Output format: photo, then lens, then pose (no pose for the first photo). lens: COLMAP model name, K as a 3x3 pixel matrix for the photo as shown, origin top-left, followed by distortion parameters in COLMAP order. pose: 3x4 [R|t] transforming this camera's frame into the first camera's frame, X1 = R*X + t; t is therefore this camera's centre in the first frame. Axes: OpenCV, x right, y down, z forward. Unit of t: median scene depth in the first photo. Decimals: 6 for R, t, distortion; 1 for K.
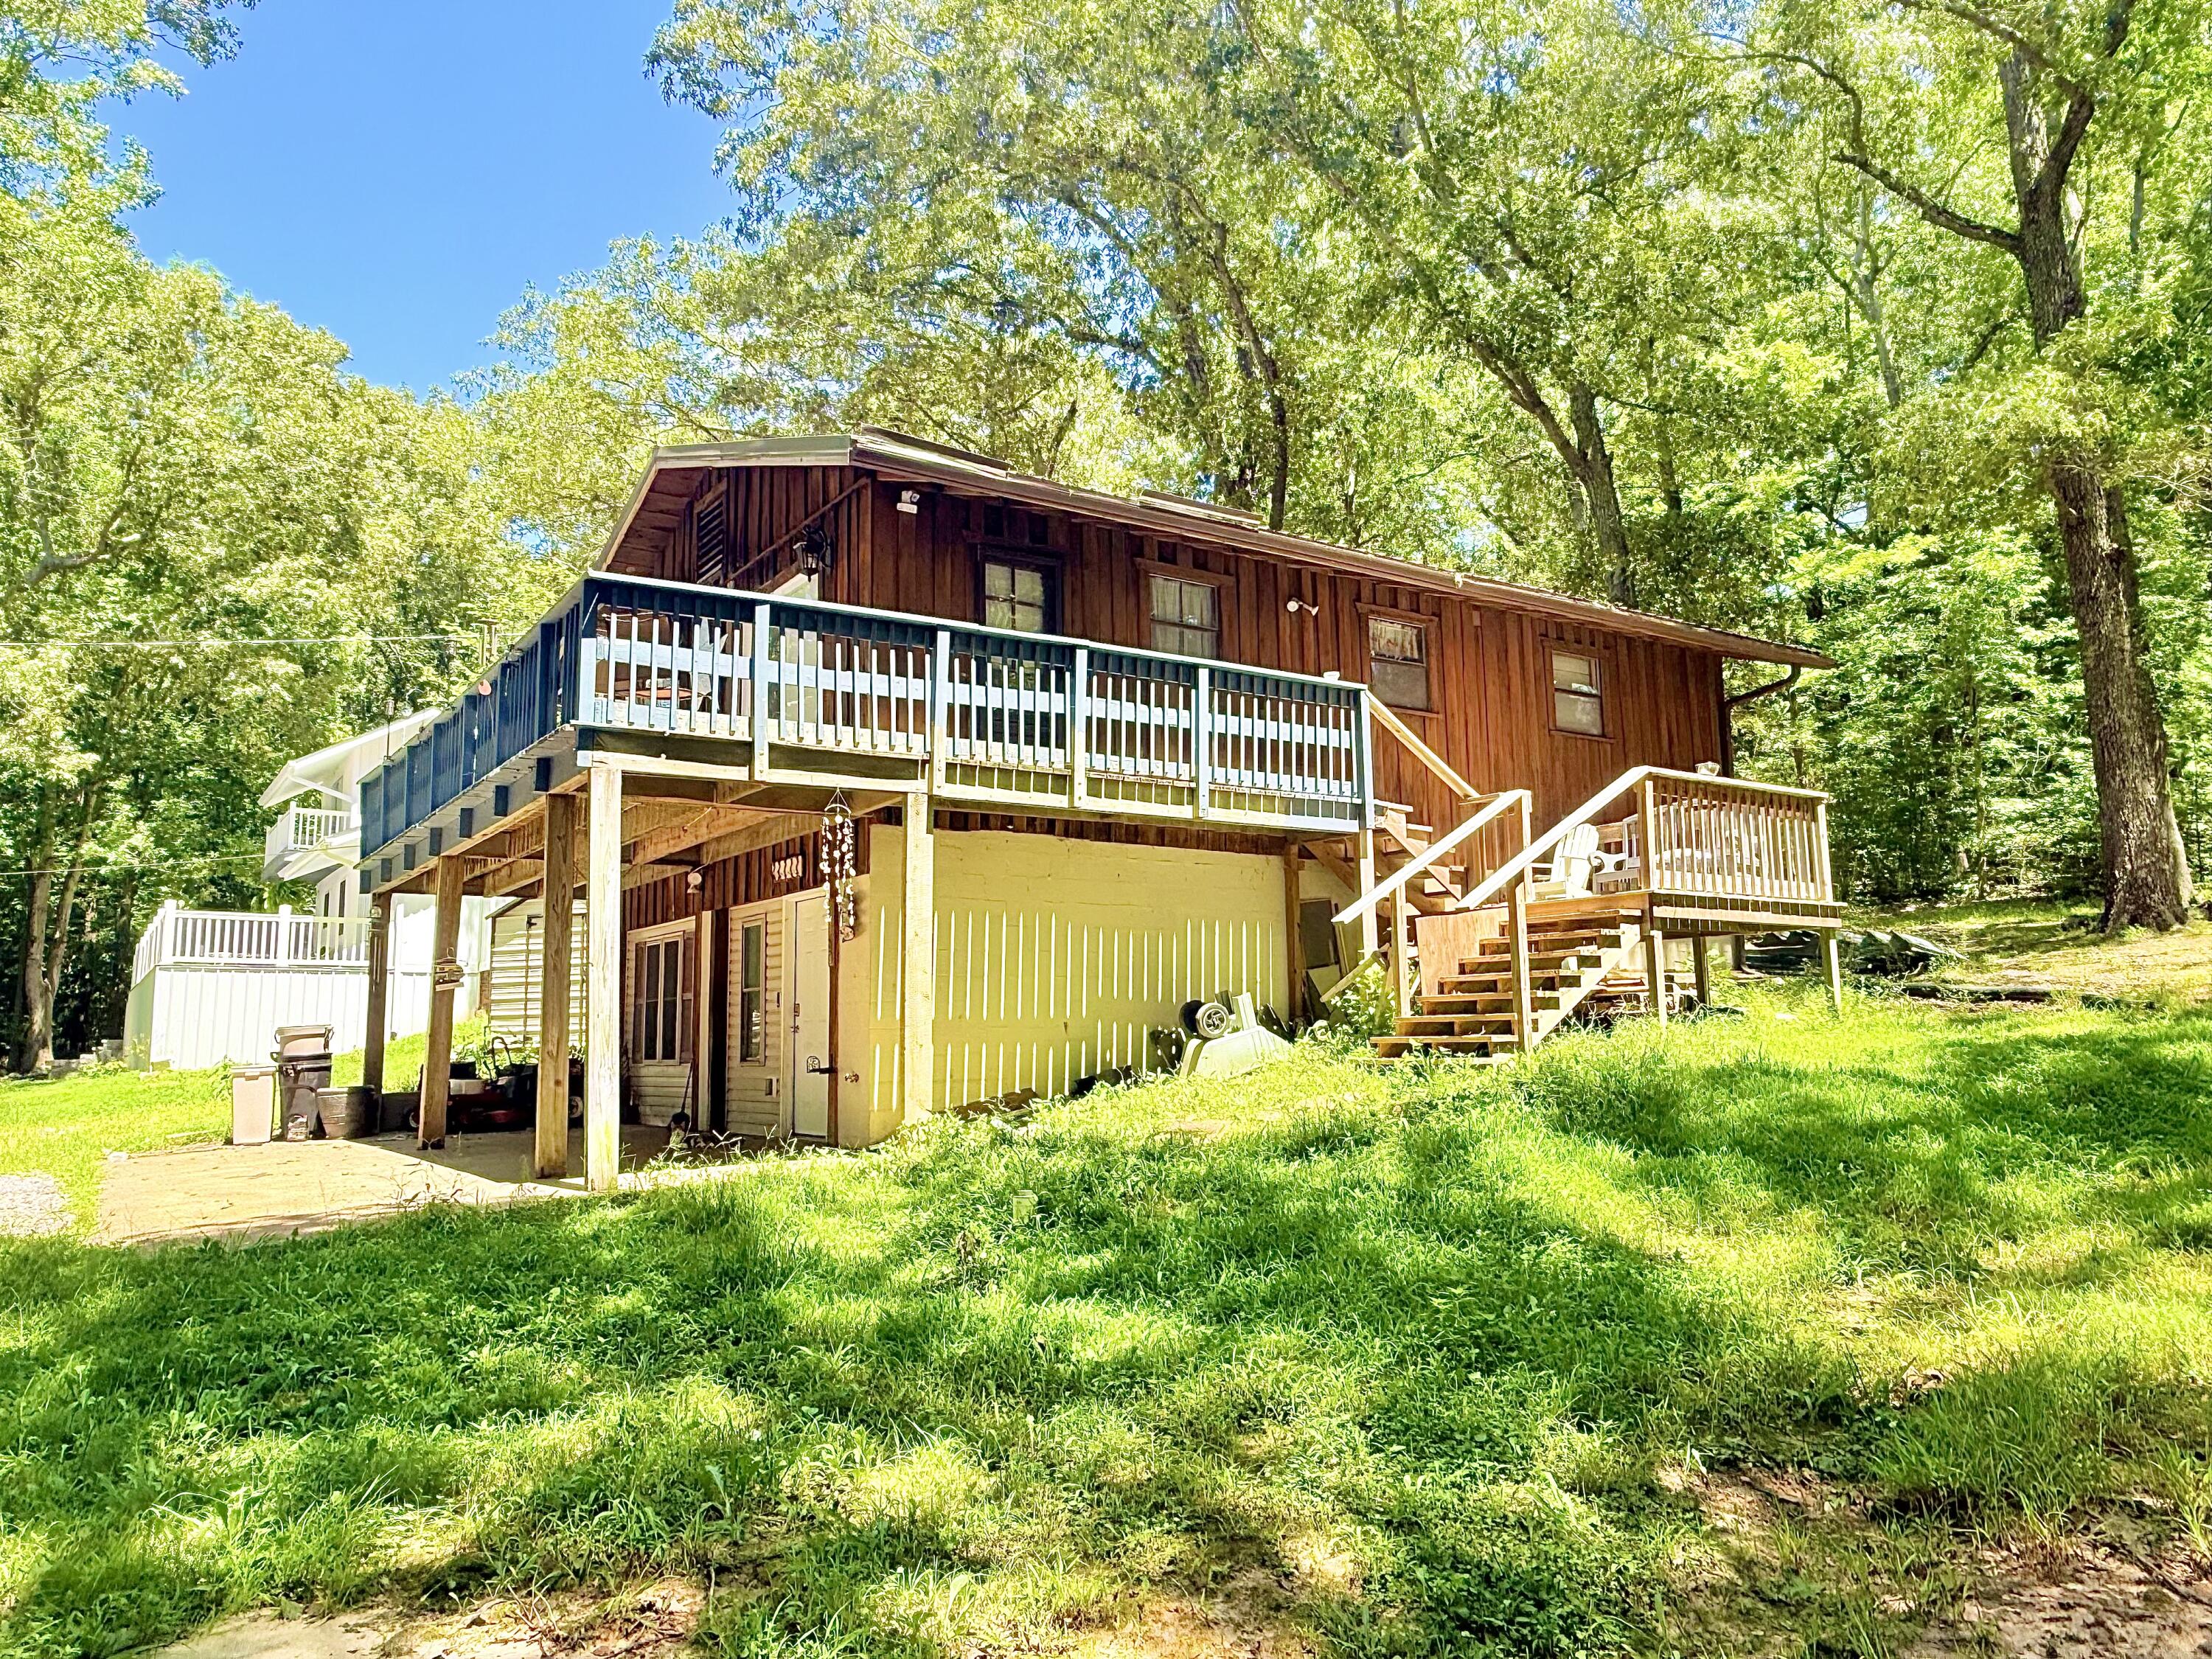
lens RADIAL K [[1557.3, 0, 1106.0], [0, 1557.3, 829.5], [0, 0, 1]] dist [0.007161, 0.002166]
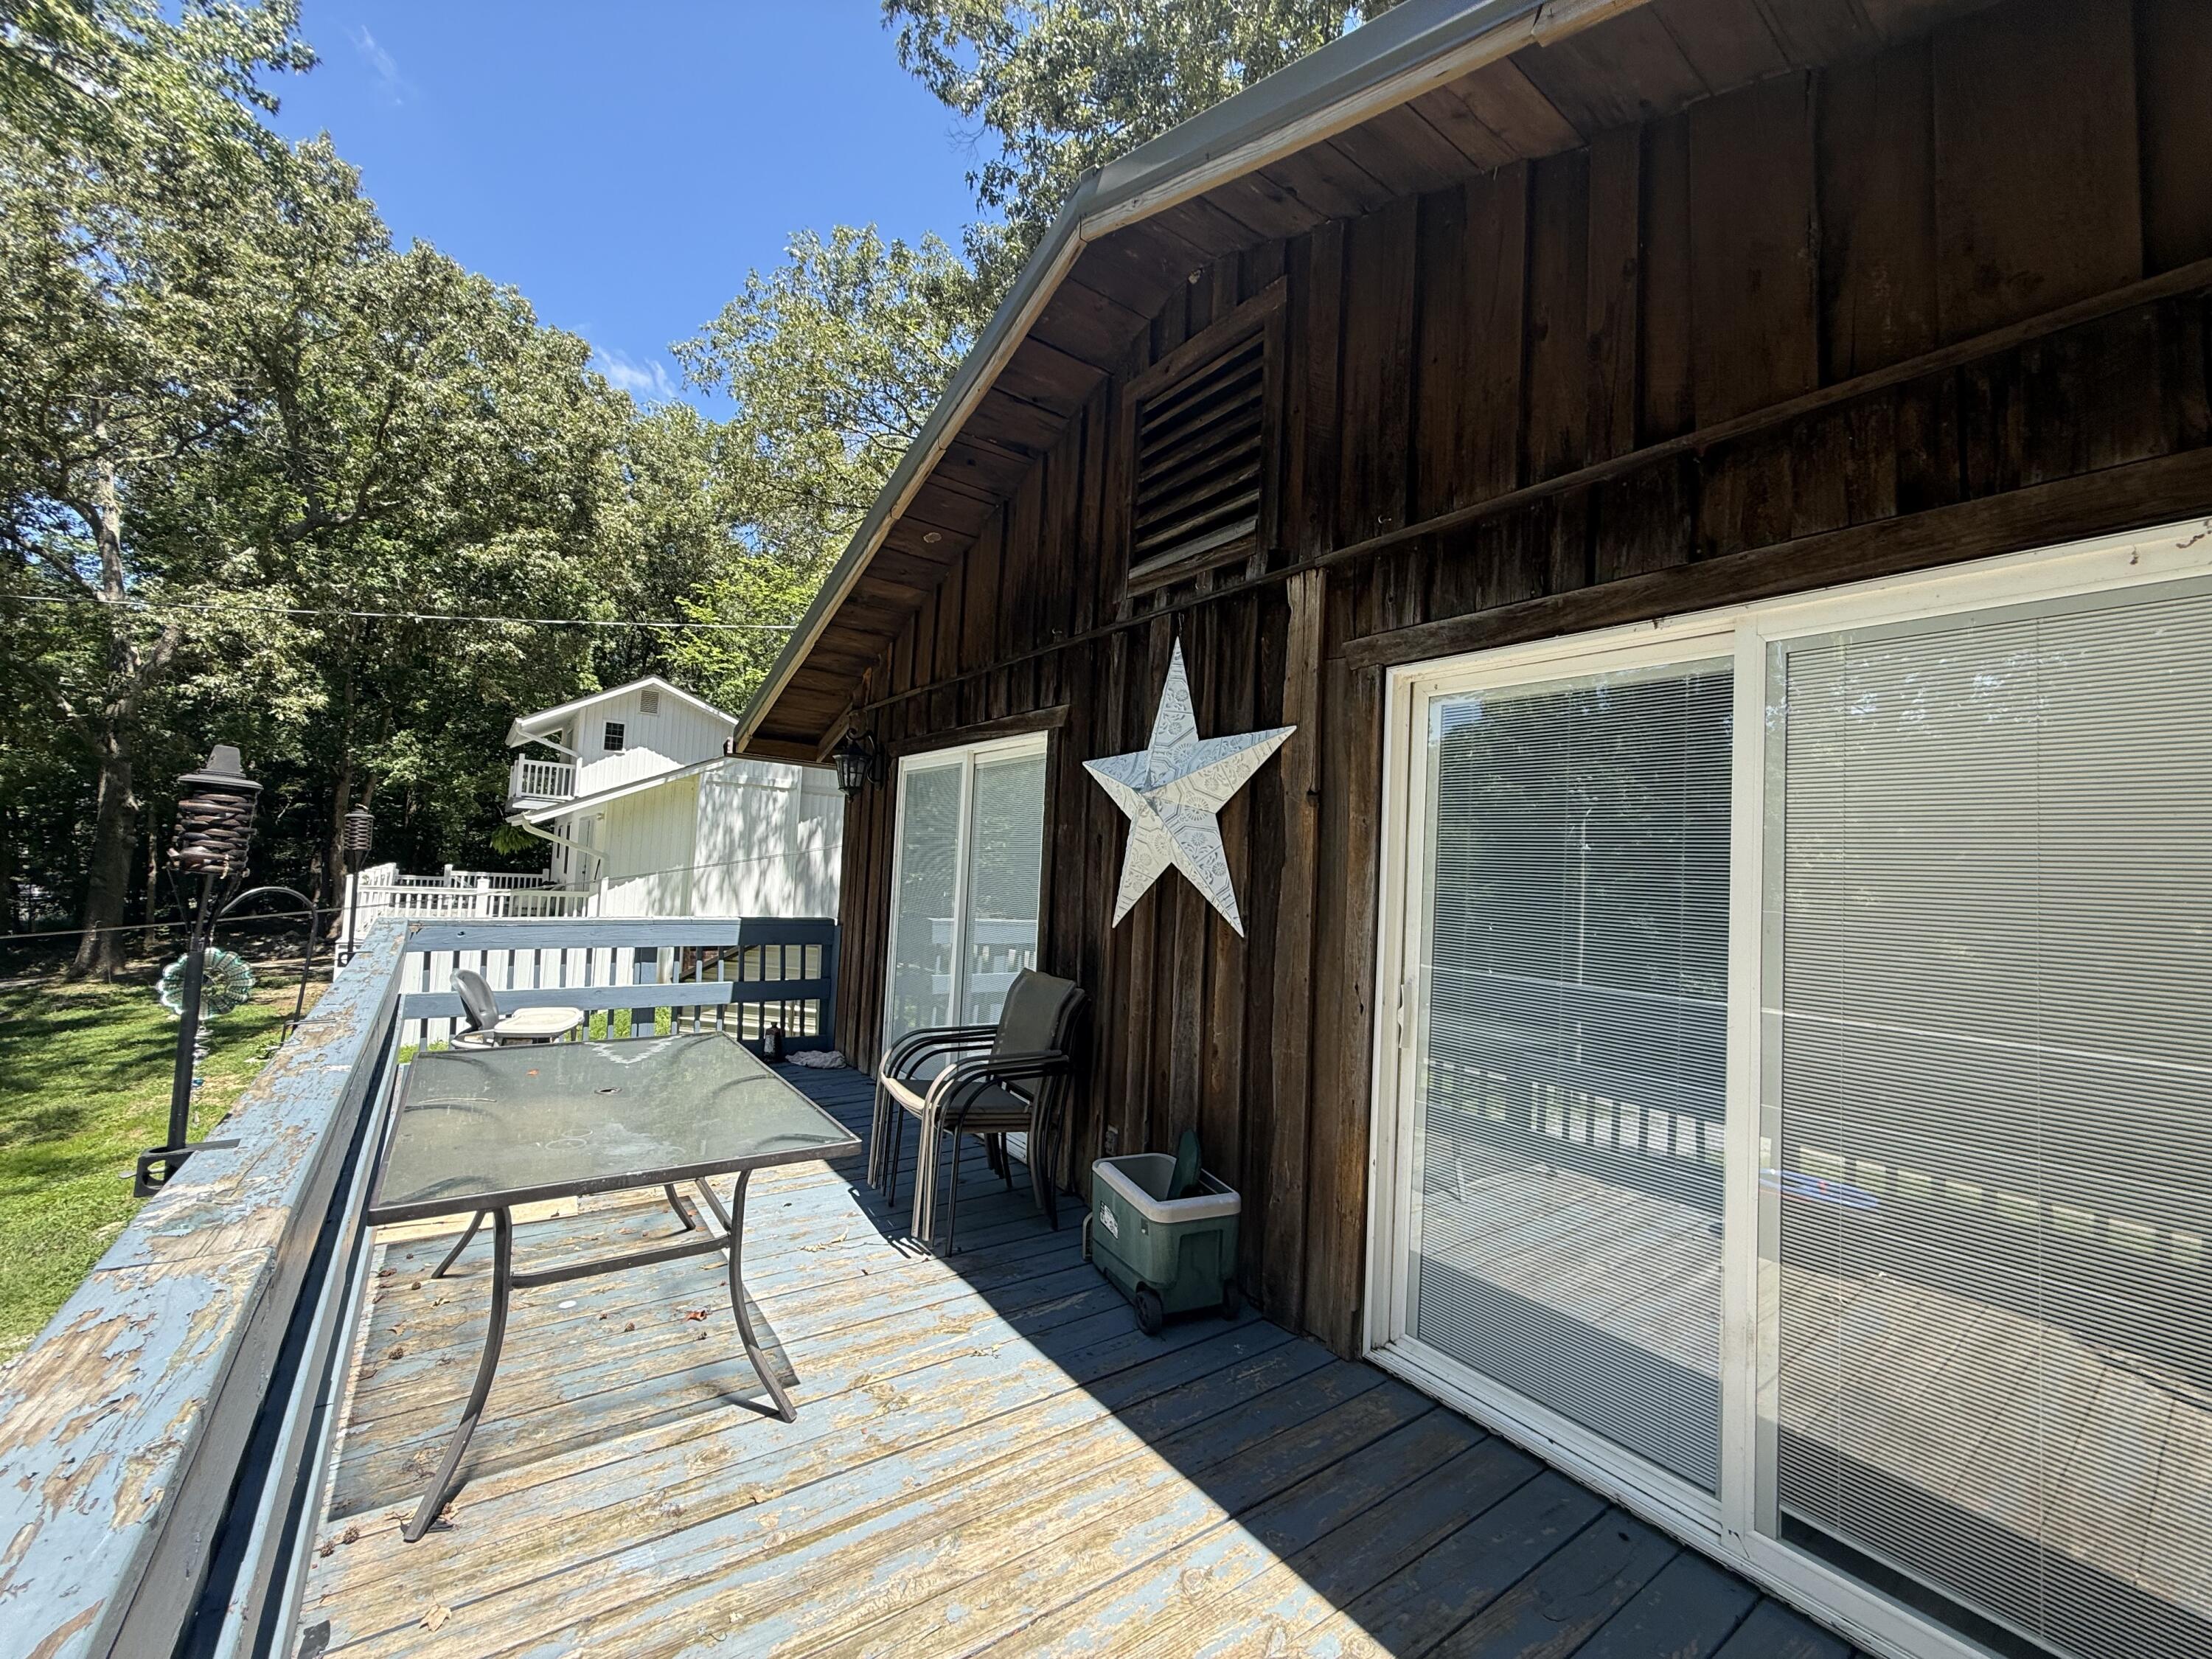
lens RADIAL K [[878.6, 0, 1106.0], [0, 878.6, 829.5], [0, 0, 1]] dist [-0.001978, -0.000020]
pose [[0.997167, 0.061814, 0.042855, -0.126293], [-0.065598, 0.993467, 0.093387, -0.047903], [-0.036802, -0.095933, 0.994707, 0.346975]]
